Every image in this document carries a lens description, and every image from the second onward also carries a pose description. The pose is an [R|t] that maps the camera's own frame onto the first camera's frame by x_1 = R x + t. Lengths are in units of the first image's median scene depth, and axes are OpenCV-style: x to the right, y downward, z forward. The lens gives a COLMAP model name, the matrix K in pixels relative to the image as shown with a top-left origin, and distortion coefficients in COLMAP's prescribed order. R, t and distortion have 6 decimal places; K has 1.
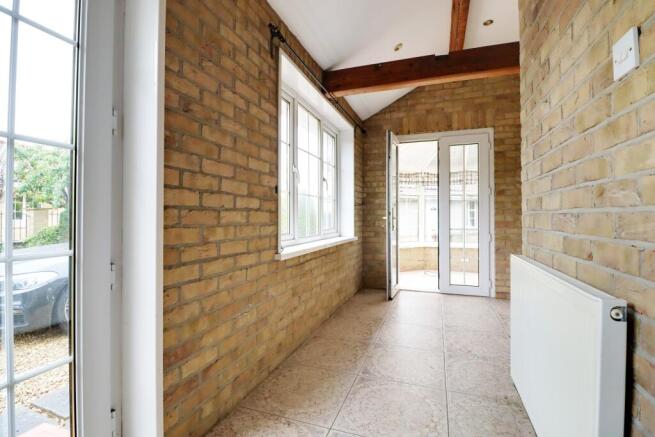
lens RADIAL K [[303.6, 0, 329.0], [0, 303.6, 212.5], [0, 0, 1]] dist [0.002321, -0.013175]
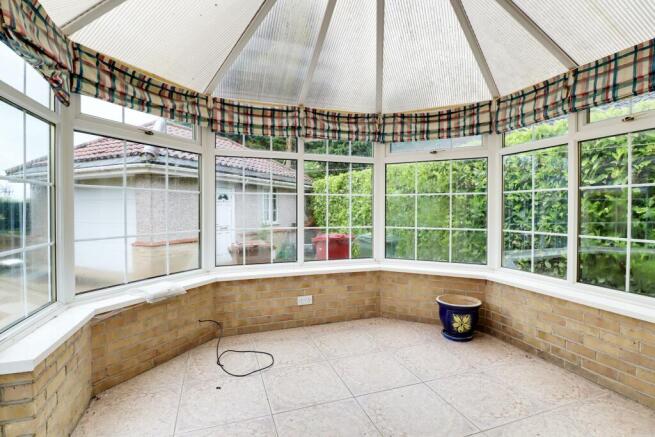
lens RADIAL K [[339.7, 0, 328.7], [0, 339.7, 214.4], [0, 0, 1]] dist [-0.003539, -0.001219]
pose [[0.783192, -0.008826, 0.621718, 0.280756], [-0.004799, 0.999784, 0.020238, 0.023984], [-0.621762, -0.018834, 0.782980, 1.017933]]
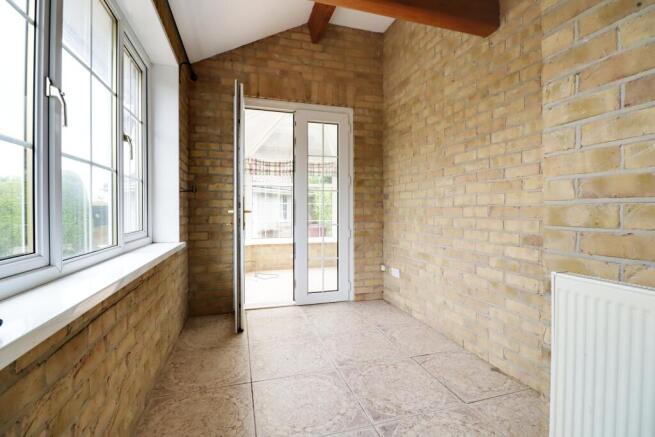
lens RADIAL K [[303.6, 0, 329.0], [0, 303.6, 212.5], [0, 0, 1]] dist [0.002321, -0.013175]
pose [[0.806633, -0.005024, 0.591031, -0.036333], [-0.007233, 0.999805, 0.018369, 0.005786], [-0.591008, -0.019092, 0.806440, 0.320984]]
